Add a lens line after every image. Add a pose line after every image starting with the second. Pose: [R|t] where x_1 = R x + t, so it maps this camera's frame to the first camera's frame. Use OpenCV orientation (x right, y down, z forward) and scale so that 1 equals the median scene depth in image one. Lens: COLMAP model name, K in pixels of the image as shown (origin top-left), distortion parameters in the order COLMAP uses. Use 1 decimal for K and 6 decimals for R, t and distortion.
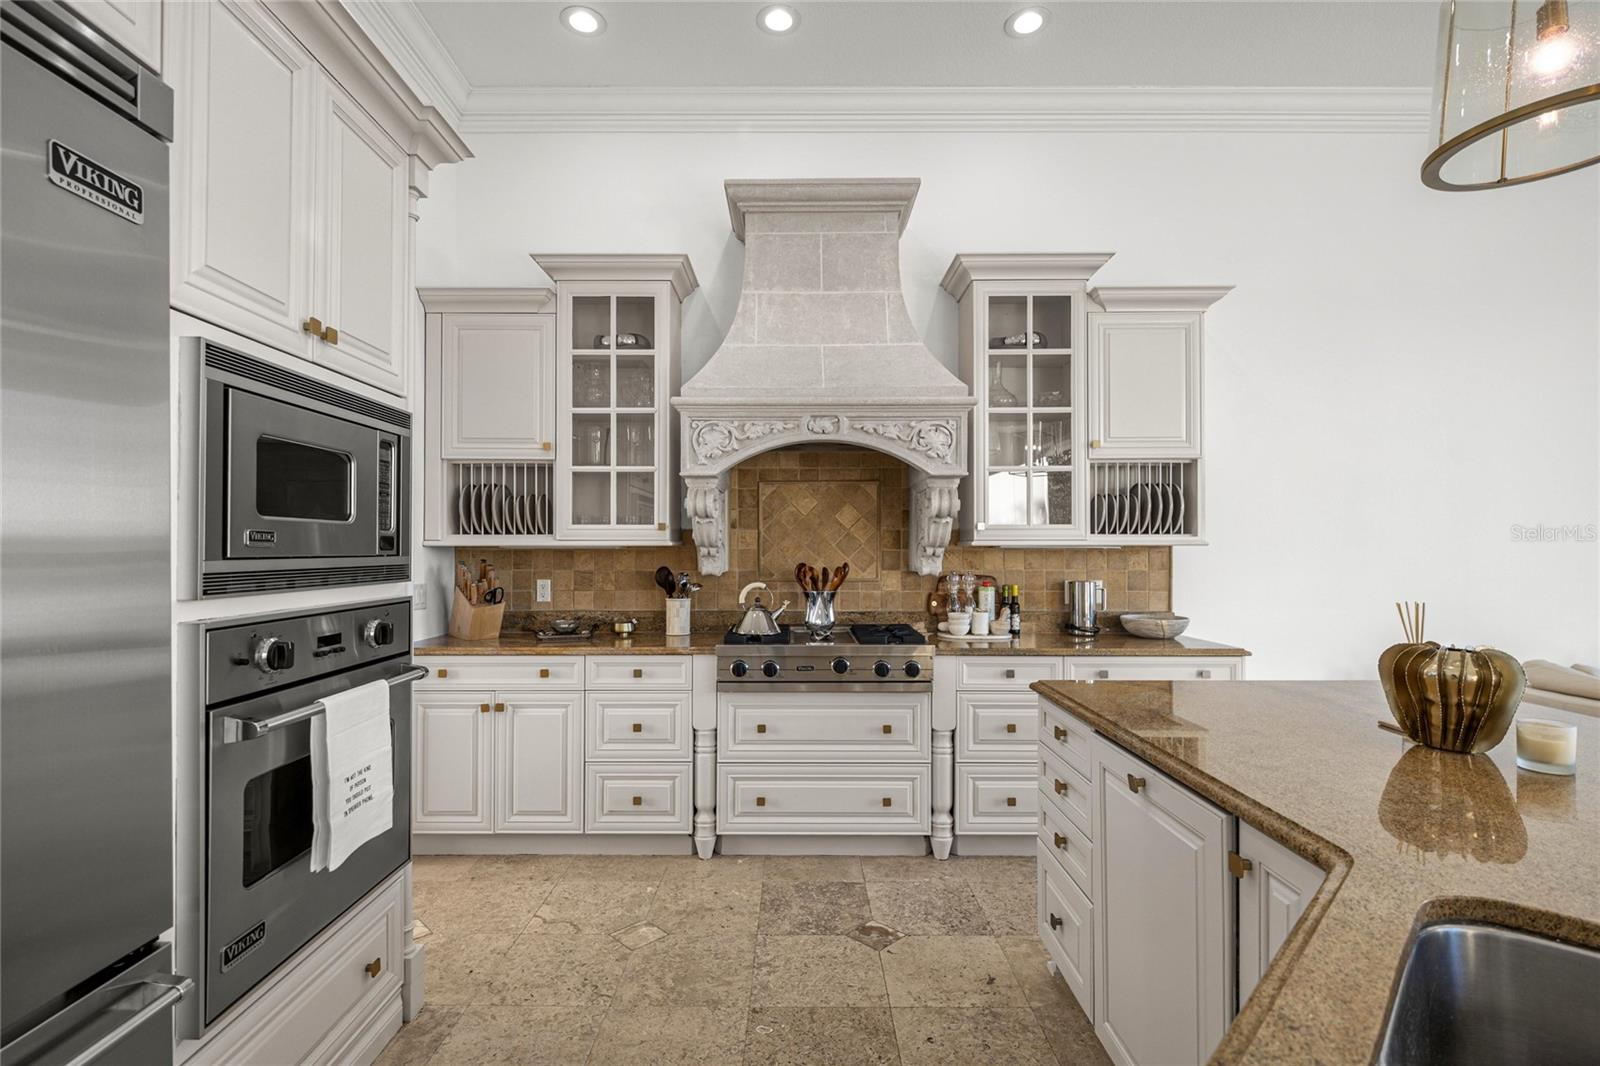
lens RADIAL K [[753.6, 0, 802.0], [0, 753.6, 542.5], [0, 0, 1]] dist [-0.005329, -0.000032]
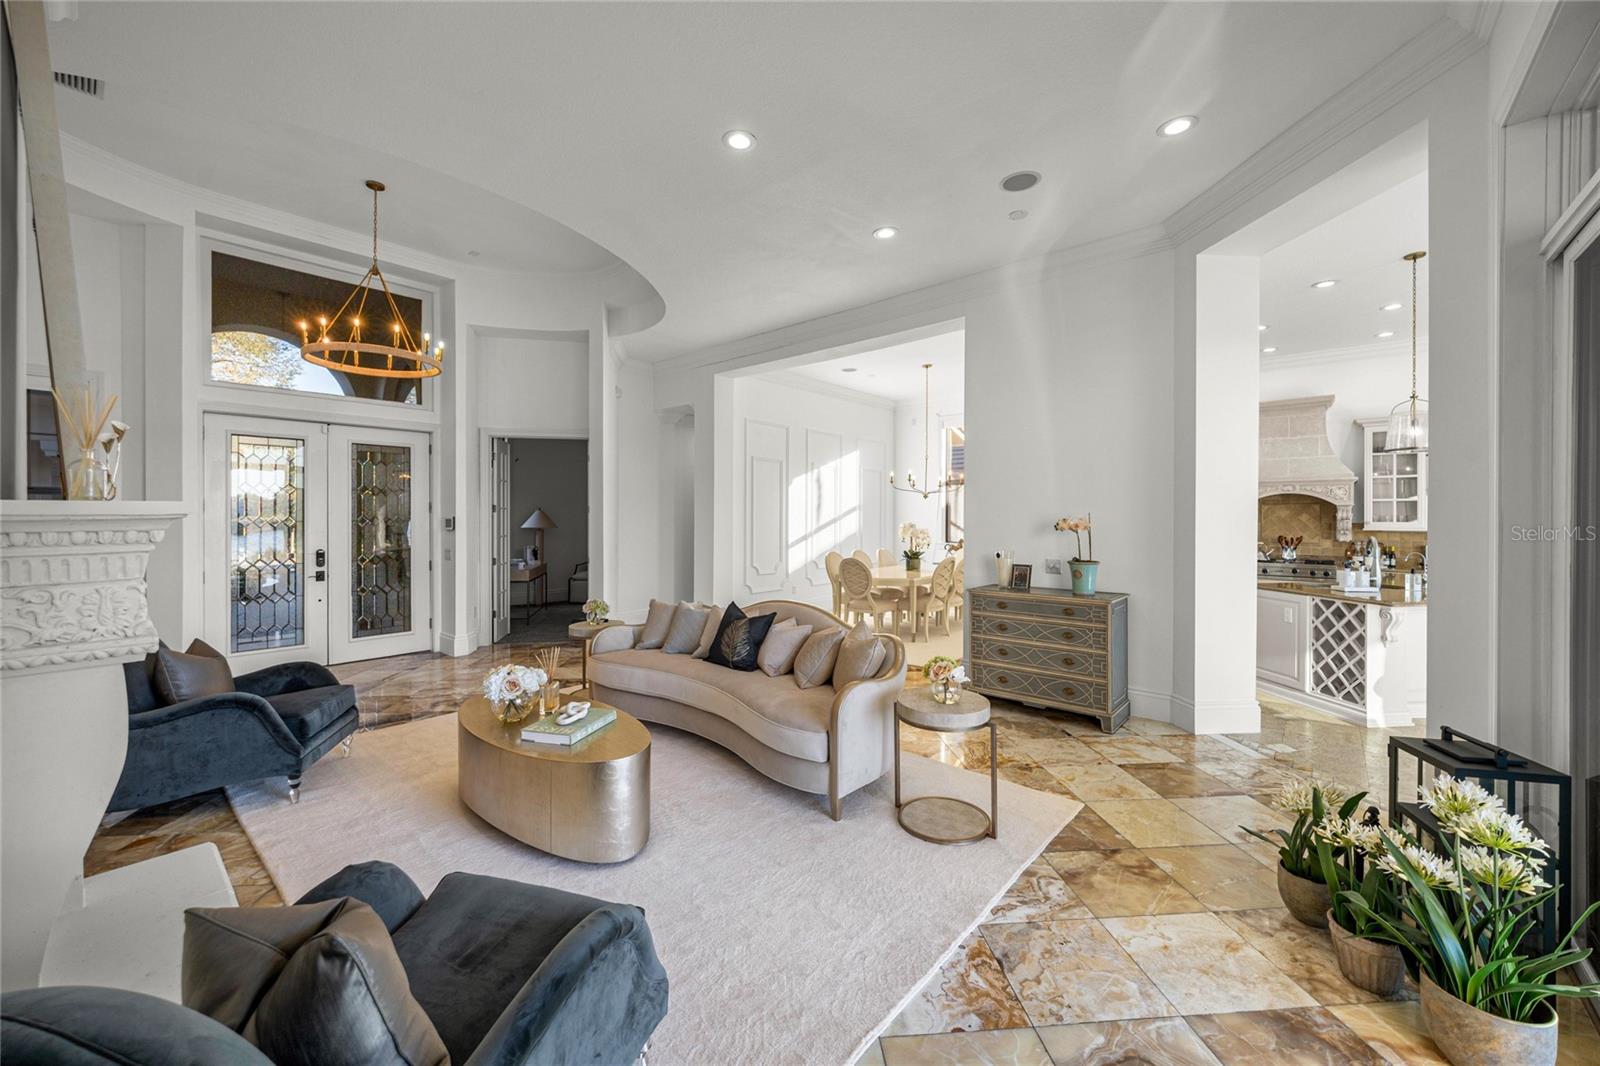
lens RADIAL K [[636.4, 0, 794.6], [0, 636.4, 523.5], [0, 0, 1]] dist [0.000433, -0.000337]
pose [[0.763200, 0.005644, -0.646137, 0.146405], [0.004276, 0.999896, 0.013785, -0.056083], [0.646148, -0.013284, 0.763097, -1.893050]]
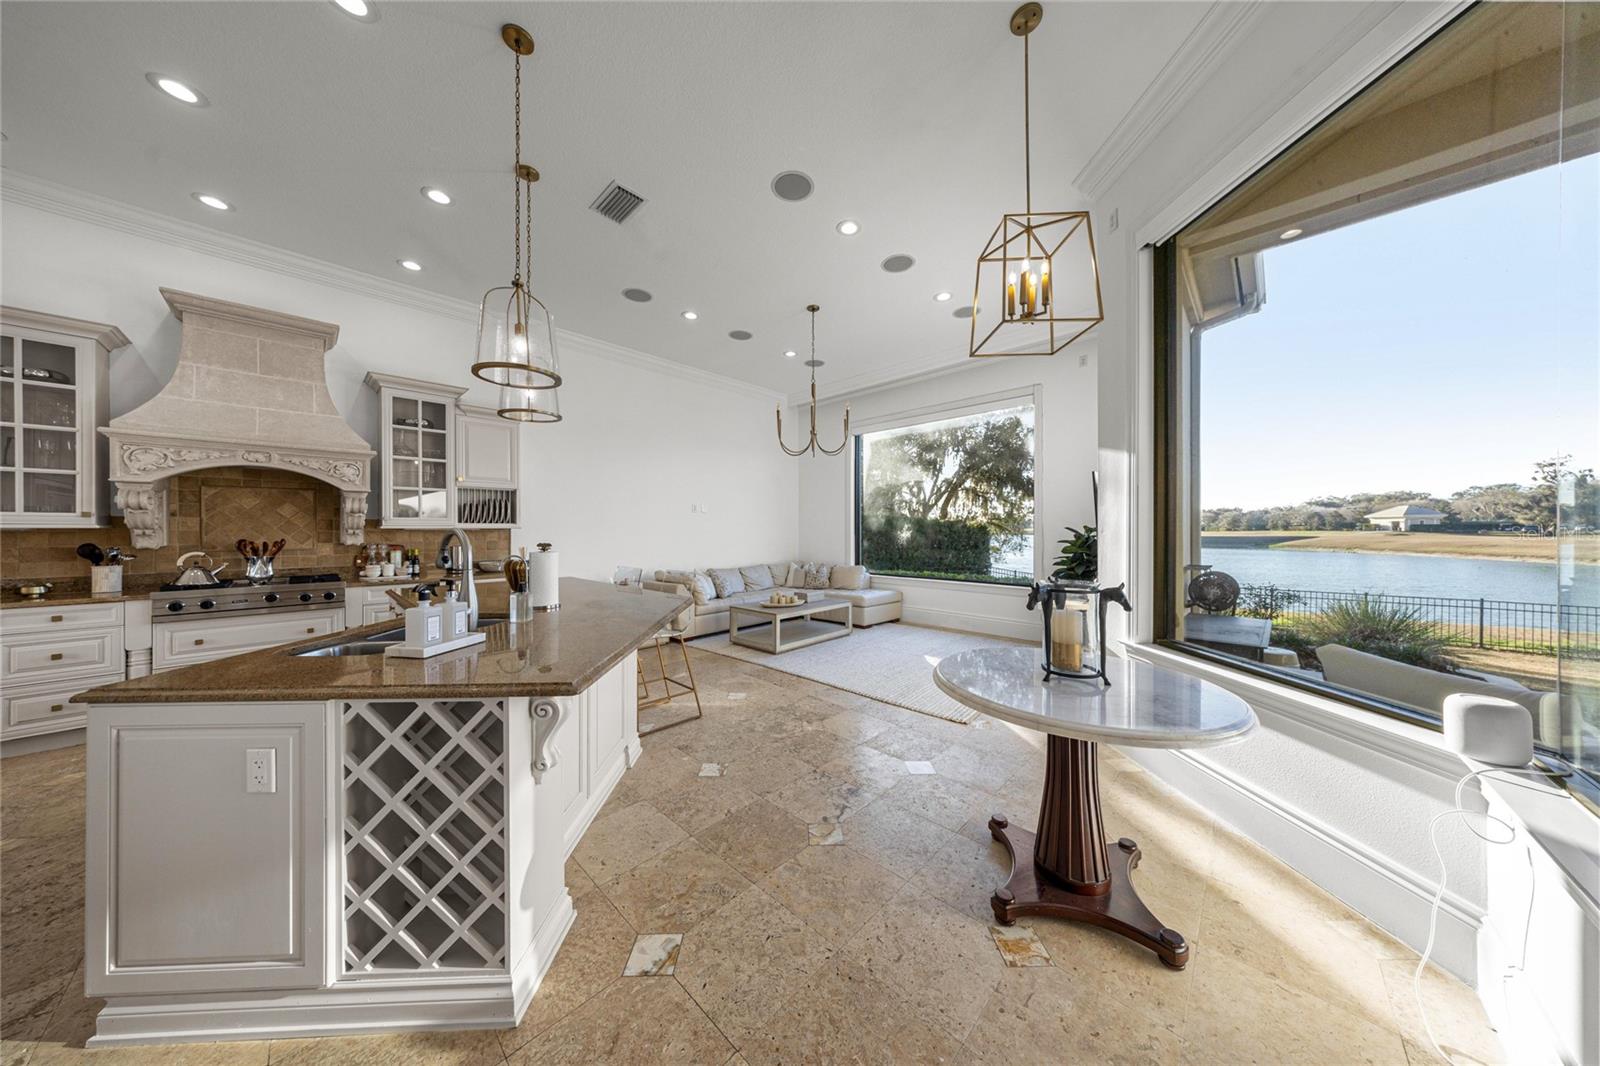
lens RADIAL K [[478.1, 0, 800.4], [0, 478.1, 530.2], [0, 0, 1]] dist [-0.002057, 0.000985]
pose [[0.691412, -0.001120, 0.722460, 0.088157], [-0.003923, 0.999978, 0.005304, -0.001711], [-0.722450, -0.006501, 0.691392, -0.564356]]
